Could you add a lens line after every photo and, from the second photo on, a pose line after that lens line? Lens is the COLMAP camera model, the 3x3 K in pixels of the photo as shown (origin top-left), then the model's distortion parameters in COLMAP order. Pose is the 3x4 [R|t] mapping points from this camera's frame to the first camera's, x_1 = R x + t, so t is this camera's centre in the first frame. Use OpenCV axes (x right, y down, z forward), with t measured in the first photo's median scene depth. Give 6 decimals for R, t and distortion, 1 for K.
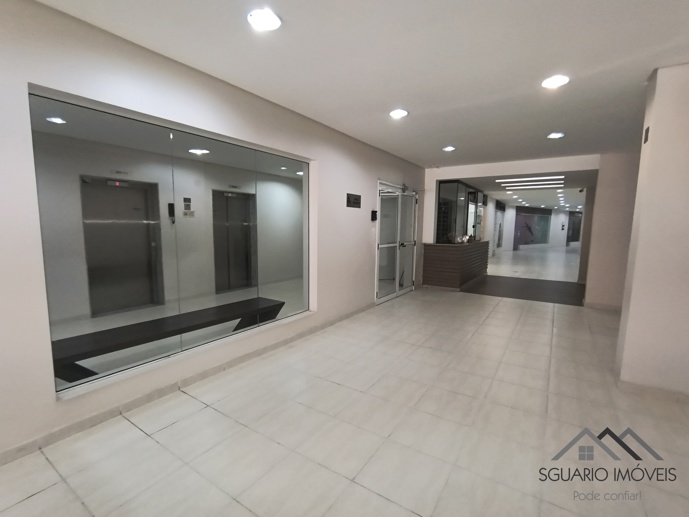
lens RADIAL K [[325.1, 0, 343.6], [0, 325.1, 261.7], [0, 0, 1]] dist [-0.001050, 0.001350]
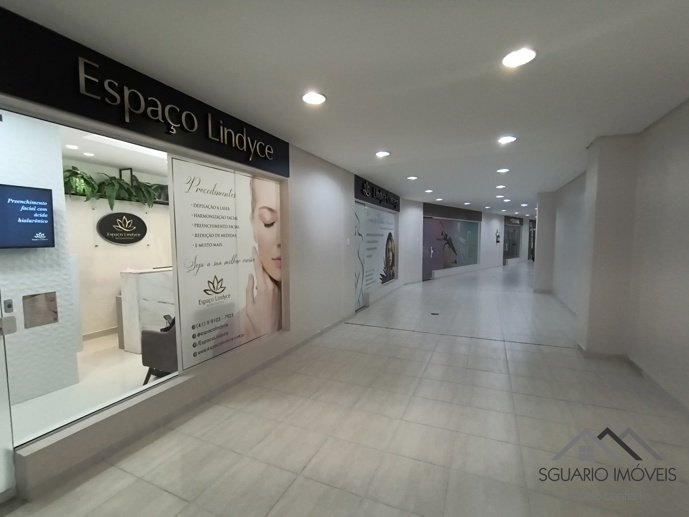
lens RADIAL K [[325.1, 0, 344.1], [0, 325.1, 259.0], [0, 0, 1]] dist [-0.001050, 0.001350]
pose [[0.986099, -0.023240, 0.164525, 0.274306], [0.030772, 0.998585, -0.043376, -0.049595], [-0.163284, 0.047836, 0.985419, 0.430447]]
